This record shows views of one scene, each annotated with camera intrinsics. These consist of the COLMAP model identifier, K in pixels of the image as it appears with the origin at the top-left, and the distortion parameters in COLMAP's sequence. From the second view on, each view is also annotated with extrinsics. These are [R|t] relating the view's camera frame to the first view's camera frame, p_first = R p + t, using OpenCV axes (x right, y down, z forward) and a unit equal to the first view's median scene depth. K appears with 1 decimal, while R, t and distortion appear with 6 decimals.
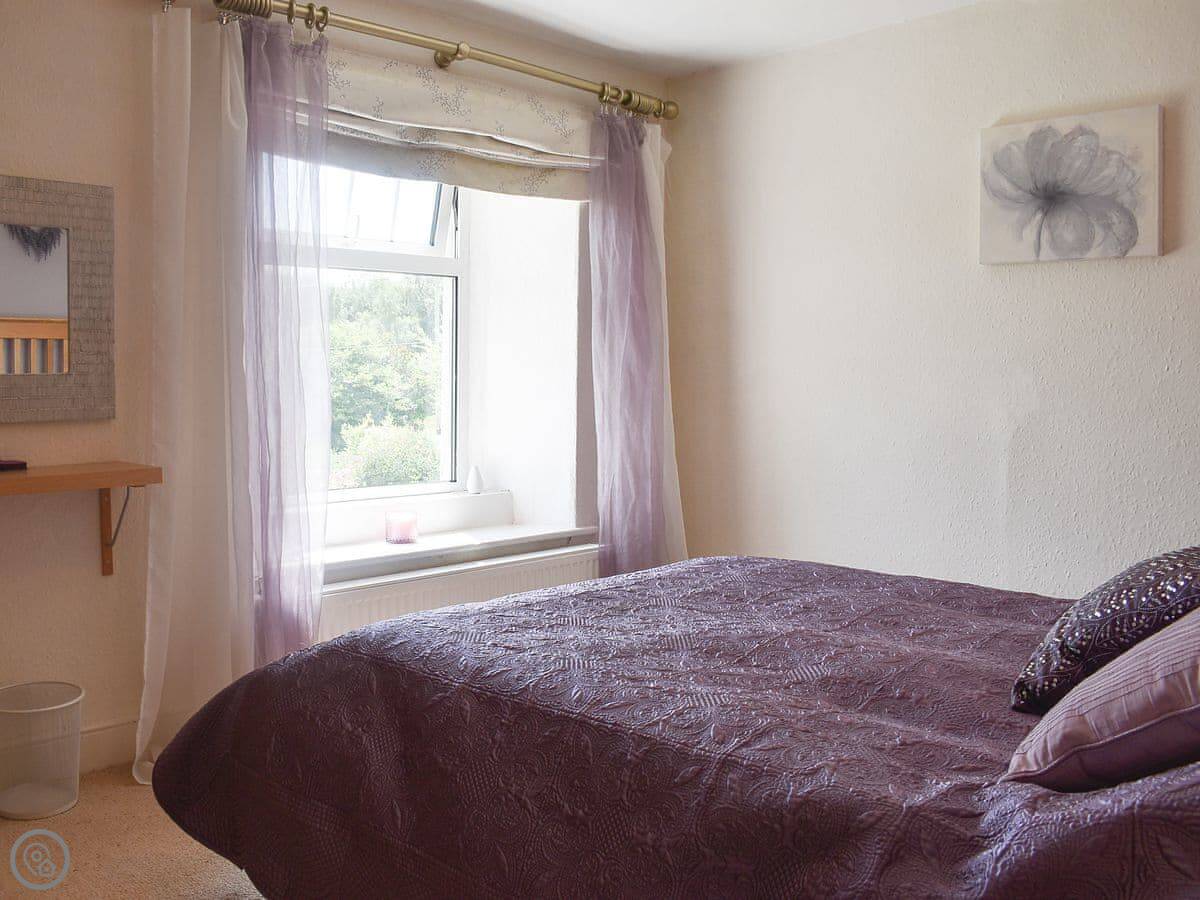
lens RADIAL K [[1055.2, 0, 601.4], [0, 1055.2, 488.7], [0, 0, 1]] dist [-0.092734, 0.001956]
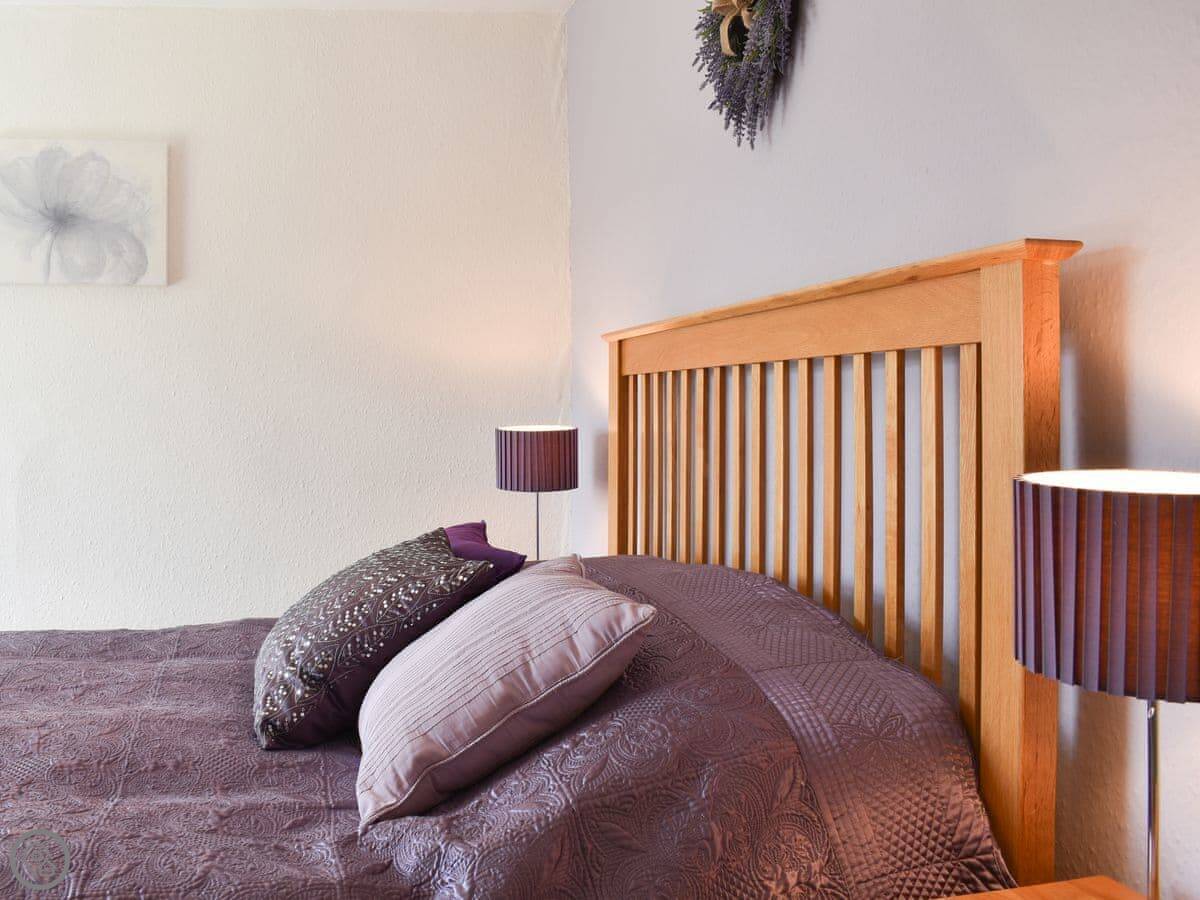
lens RADIAL K [[1045.2, 0, 601.2], [0, 1045.2, 417.8], [0, 0, 1]] dist [-0.092357, 0.021508]
pose [[0.589550, -0.014262, 0.807606, -0.175766], [0.089252, 0.994872, -0.047584, -0.017661], [-0.802785, 0.100134, 0.587800, 0.171129]]
